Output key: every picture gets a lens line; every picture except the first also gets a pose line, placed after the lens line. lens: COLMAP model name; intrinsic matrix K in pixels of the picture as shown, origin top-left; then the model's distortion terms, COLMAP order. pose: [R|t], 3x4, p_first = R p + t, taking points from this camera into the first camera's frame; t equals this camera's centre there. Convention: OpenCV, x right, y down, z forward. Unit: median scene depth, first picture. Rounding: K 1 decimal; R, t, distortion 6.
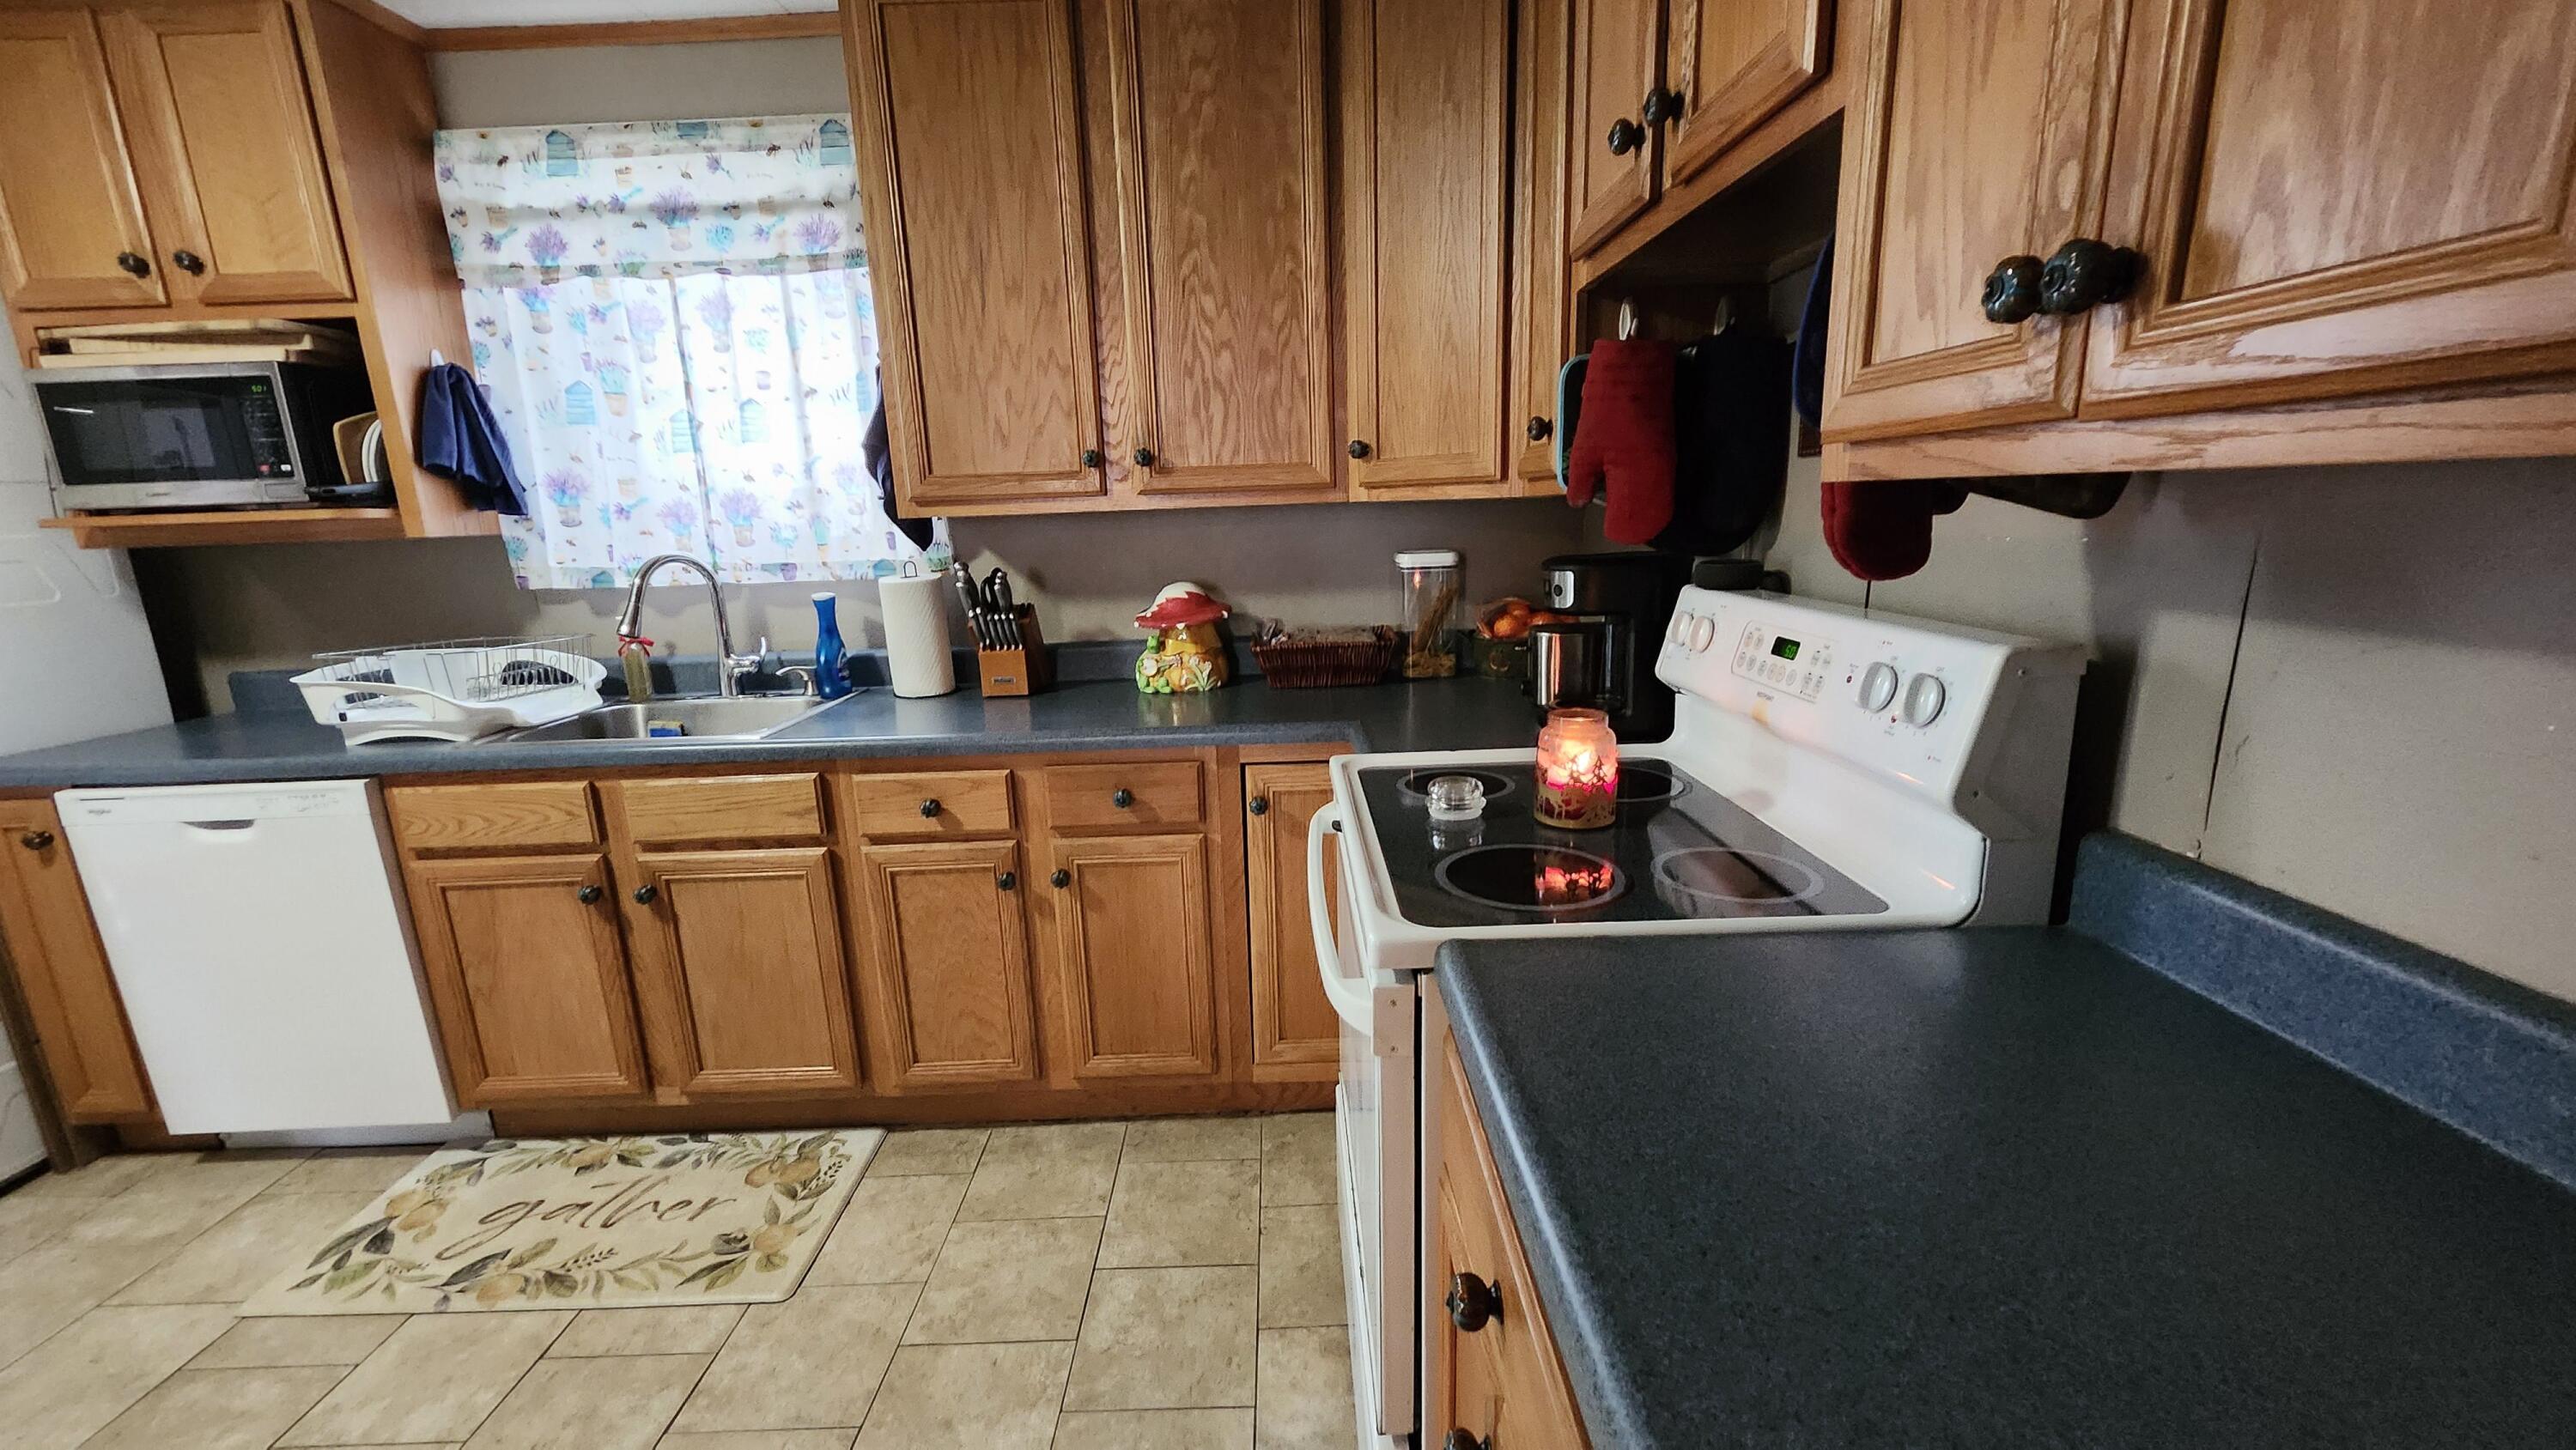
lens RADIAL K [[1009.8, 0, 1277.1], [0, 1009.8, 739.4], [0, 0, 1]] dist [-0.003742, -0.000474]
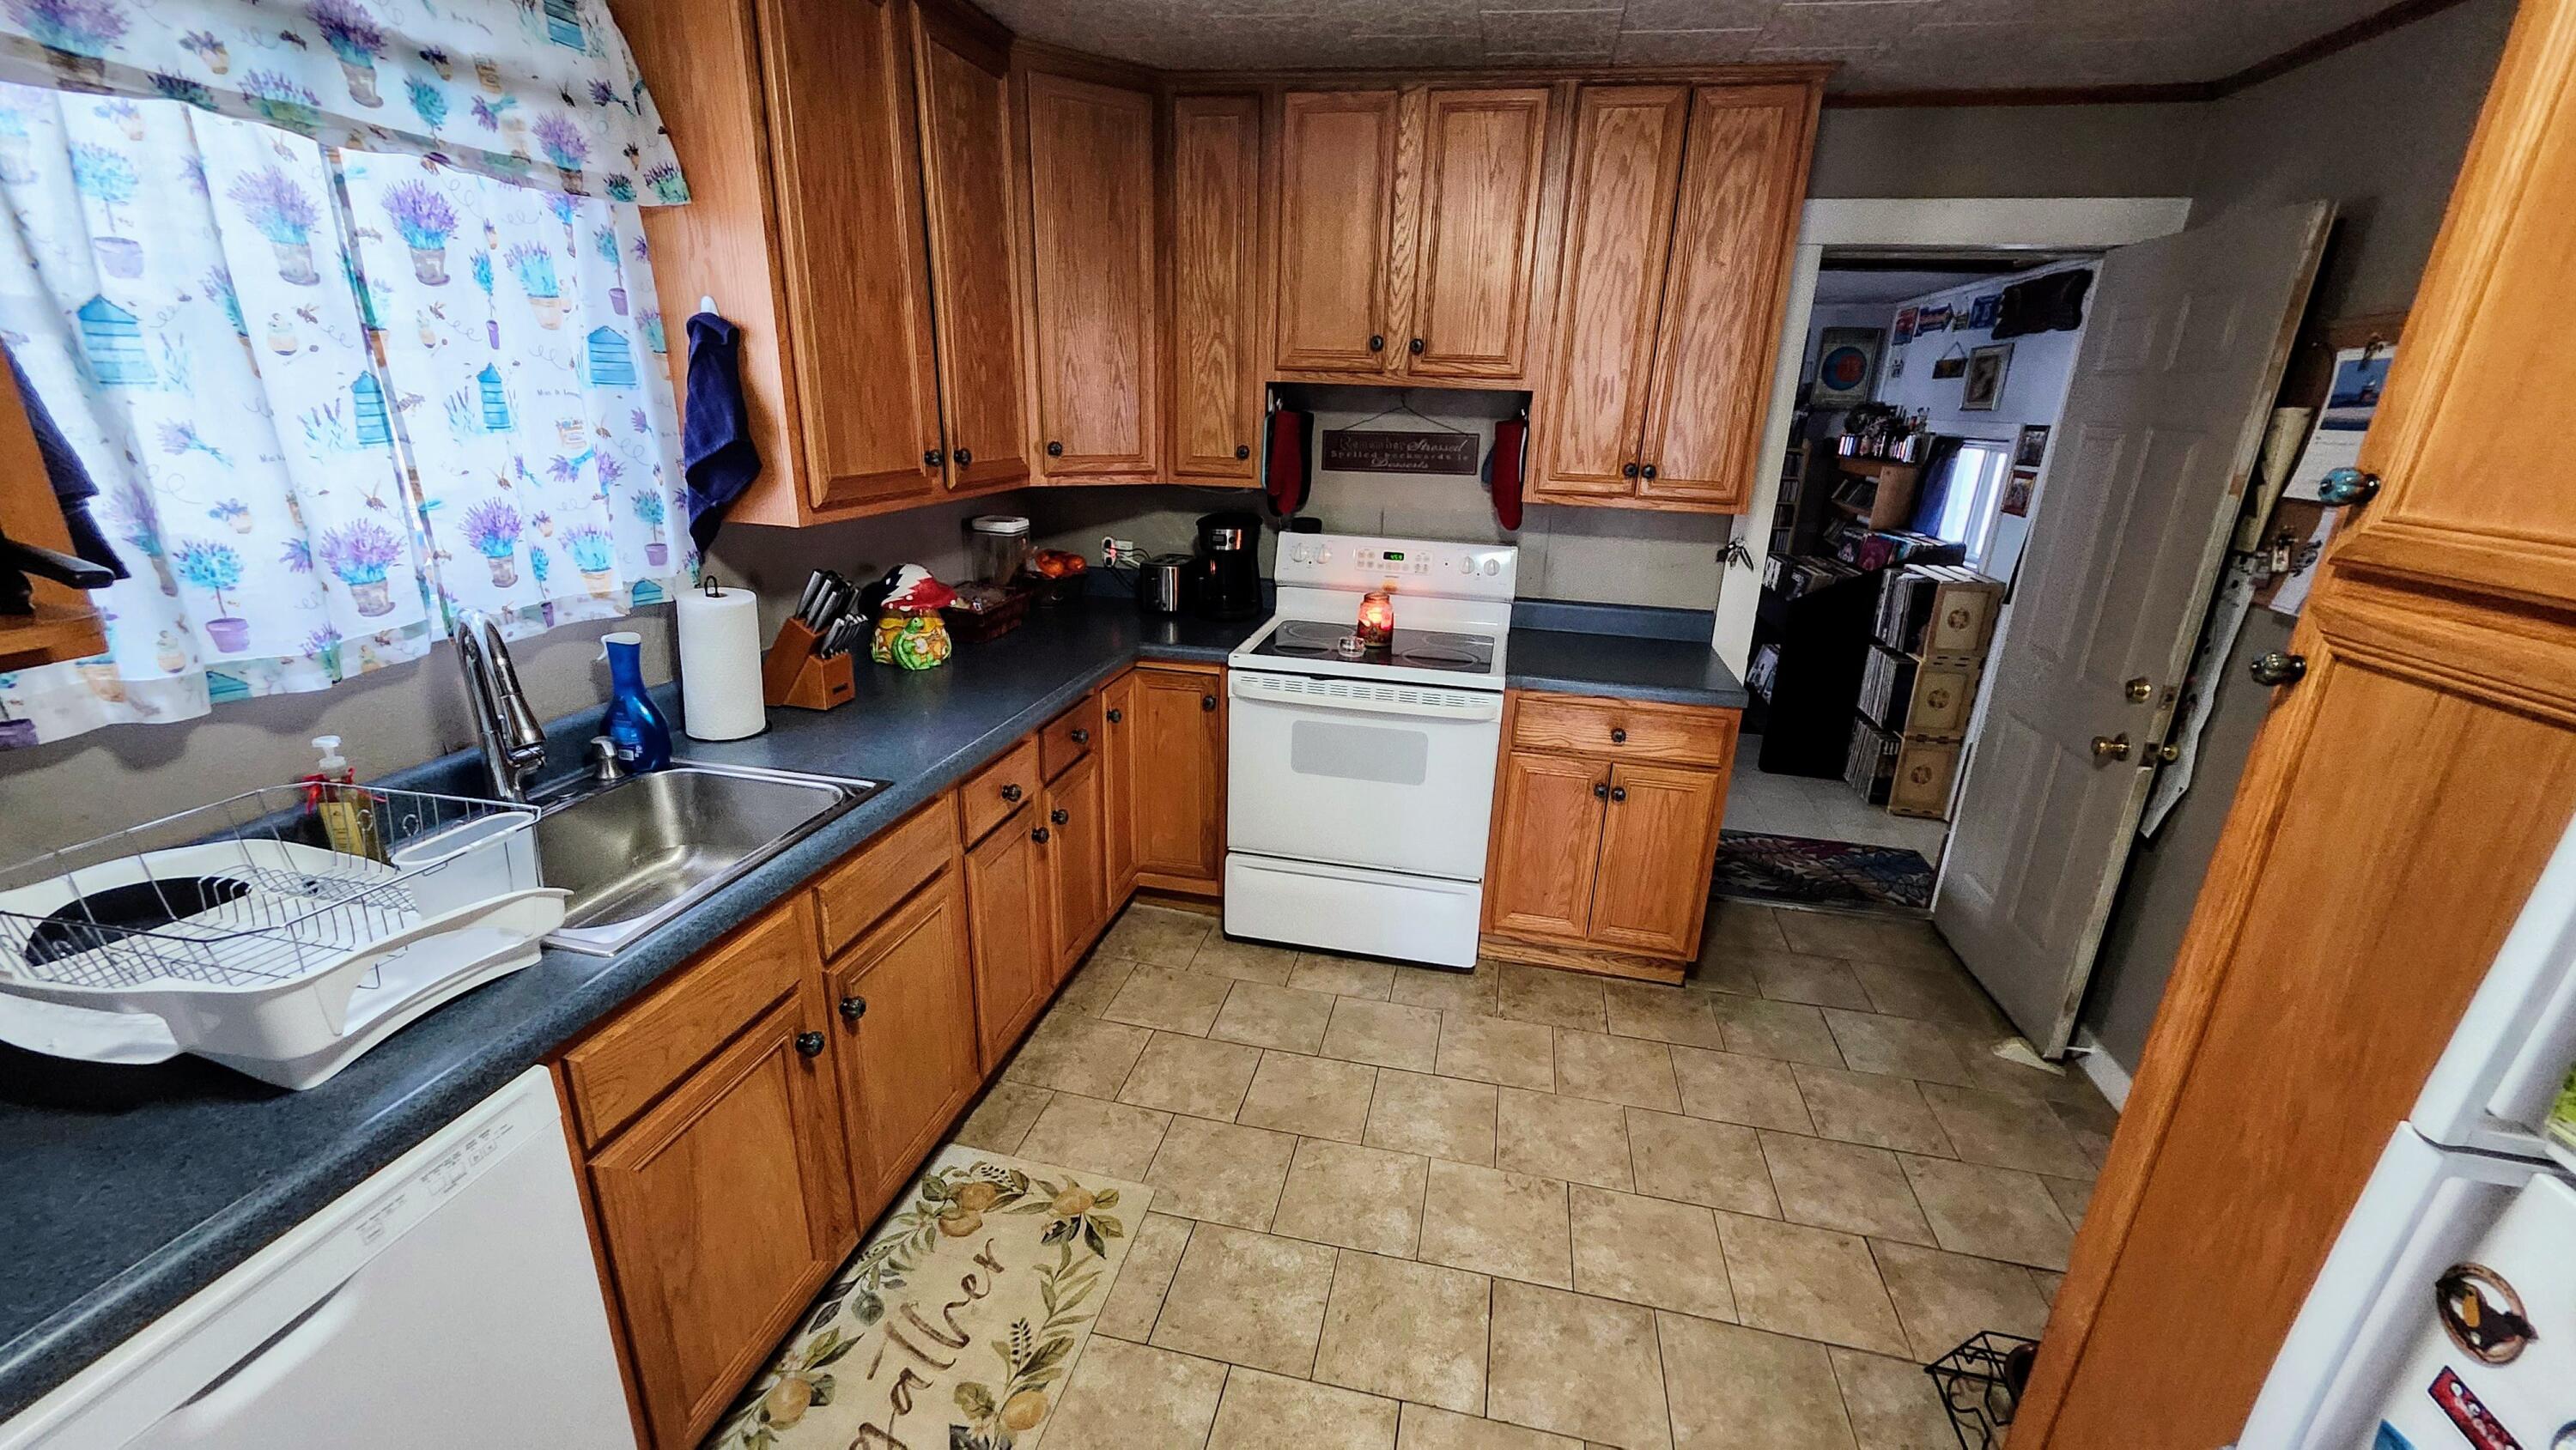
lens RADIAL K [[1014.9, 0, 1279.5], [0, 1014.9, 737.0], [0, 0, 1]] dist [-0.001581, -0.000087]
pose [[0.231744, -0.275980, 0.932808, -1.142441], [0.180643, 0.954443, 0.237502, -0.176320], [-0.955857, 0.113465, 0.271040, 0.370138]]
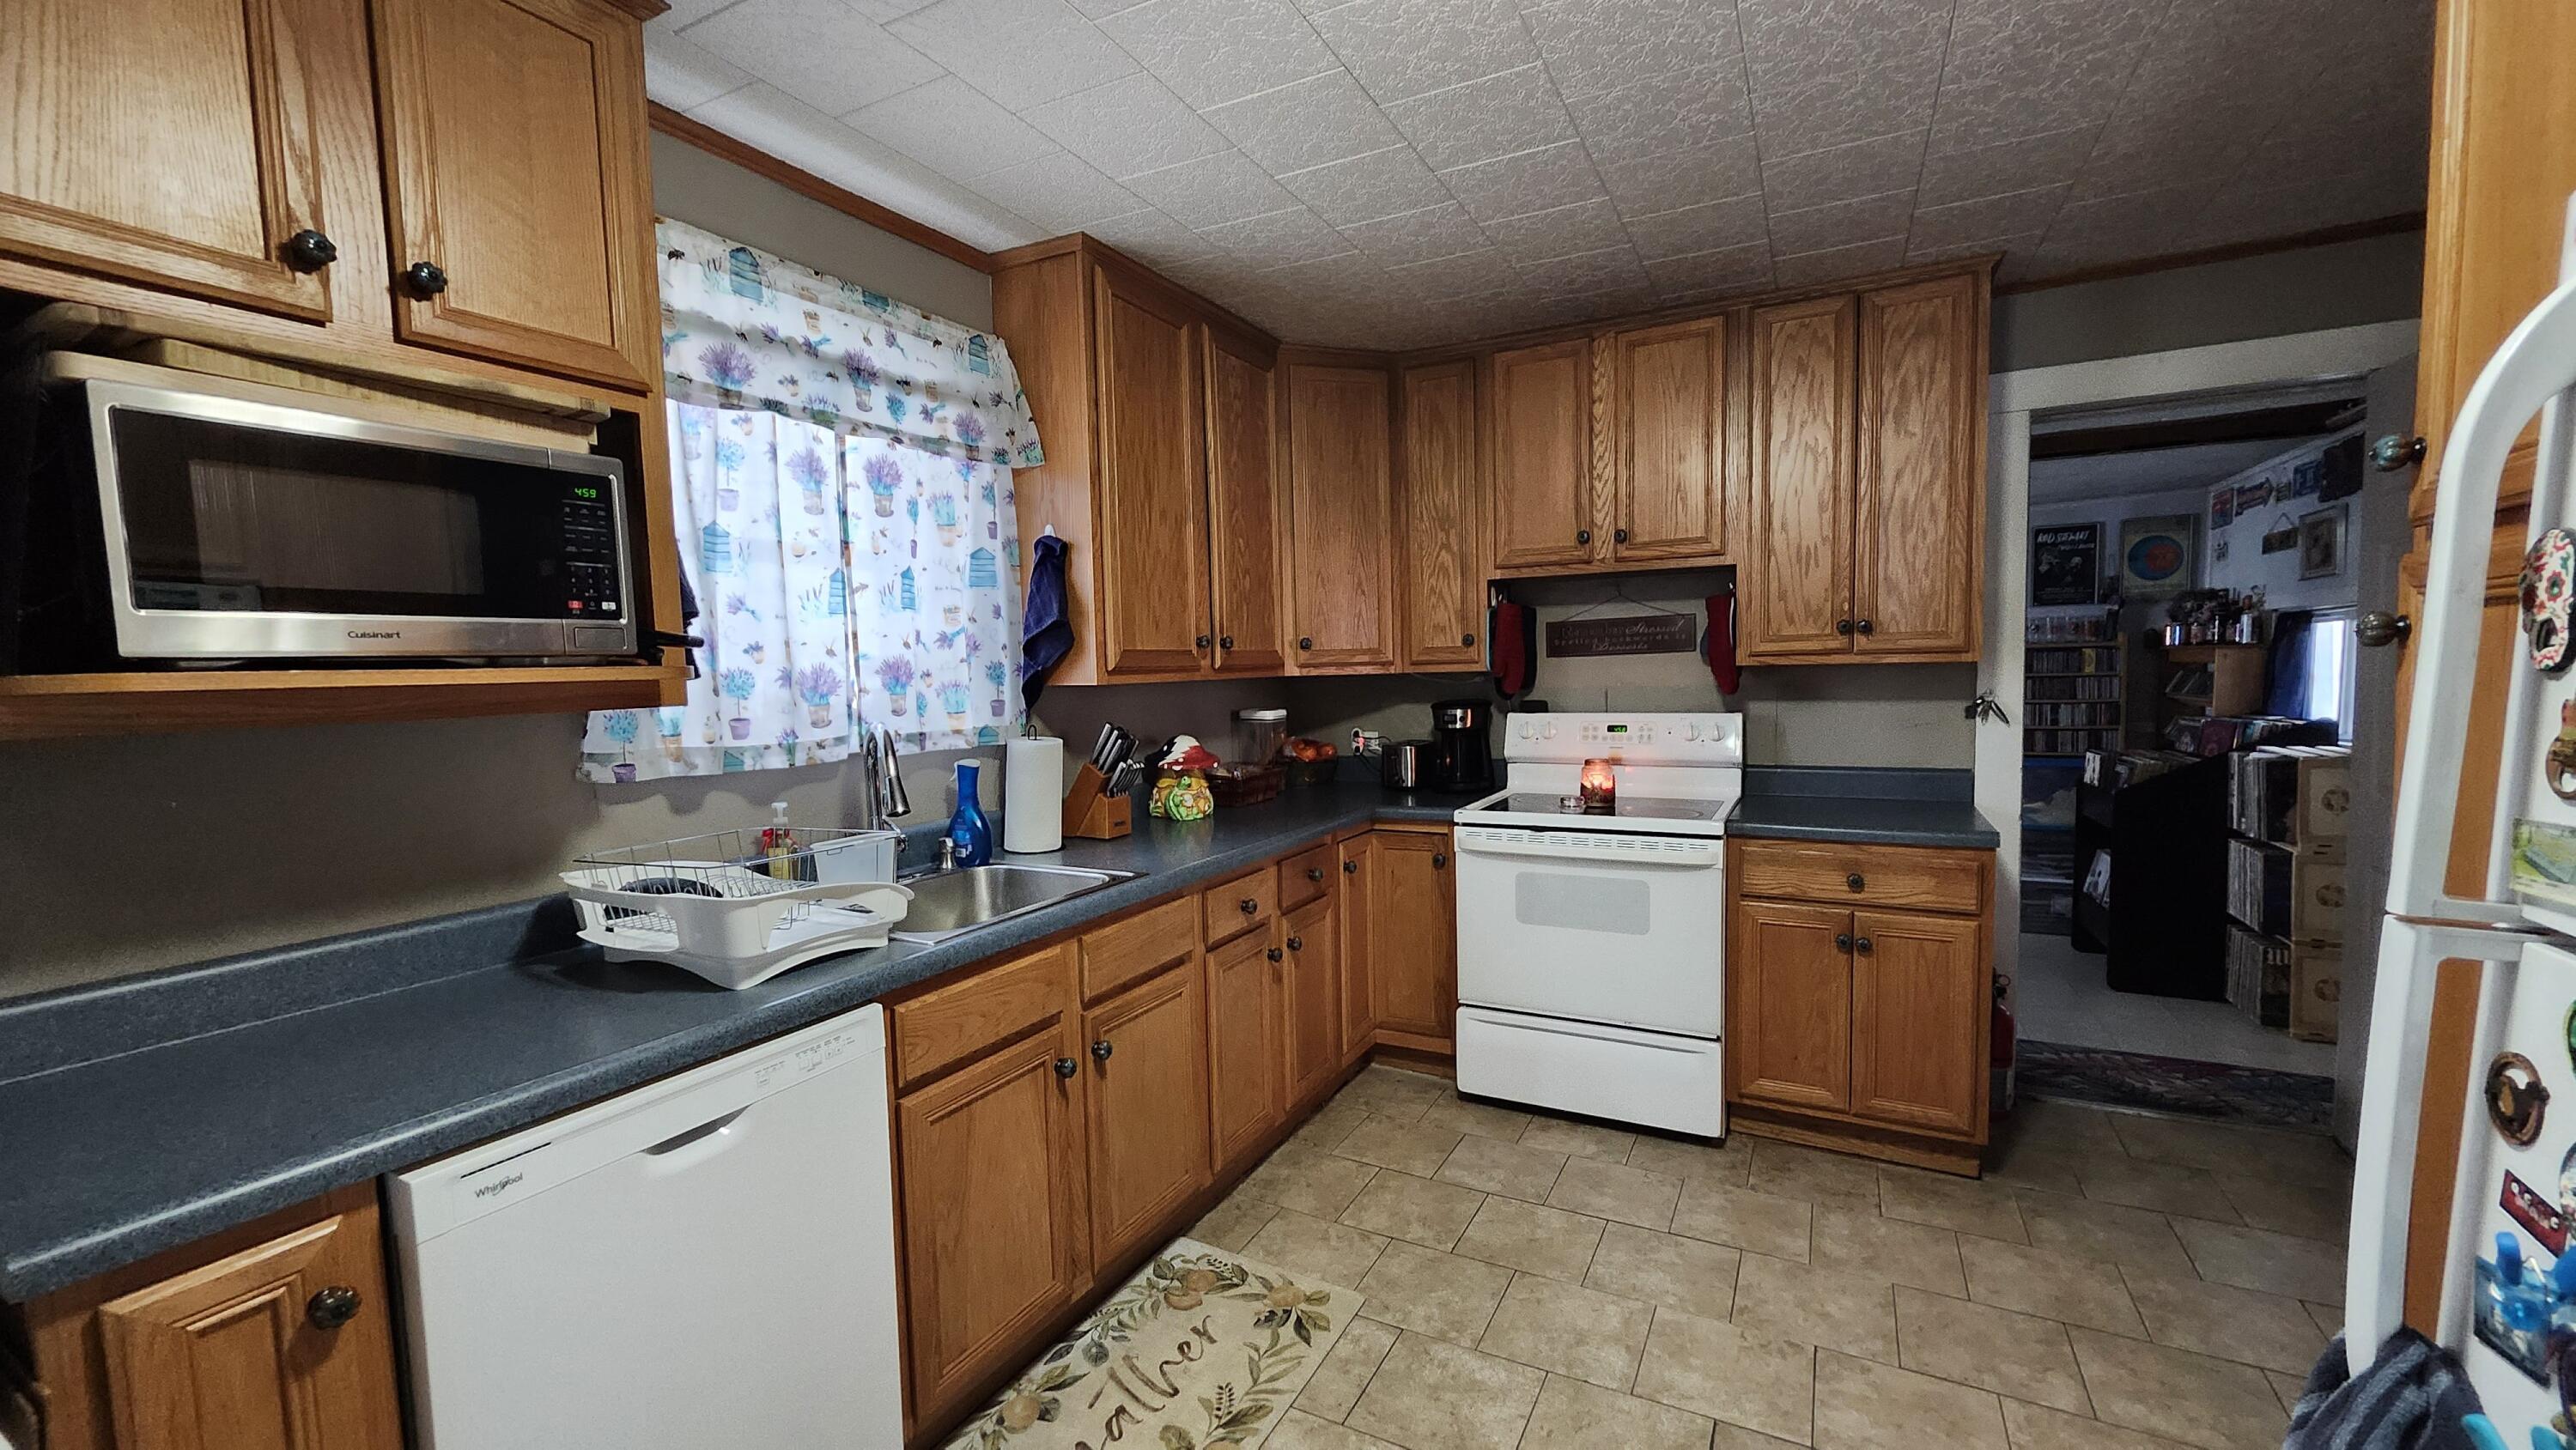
lens RADIAL K [[1009.8, 0, 1277.1], [0, 1009.8, 739.4], [0, 0, 1]] dist [-0.003742, -0.000474]
pose [[0.491647, -0.042085, 0.869777, -1.258320], [0.205286, 0.976281, -0.068801, -0.037006], [-0.846251, 0.212379, 0.488625, 0.273624]]
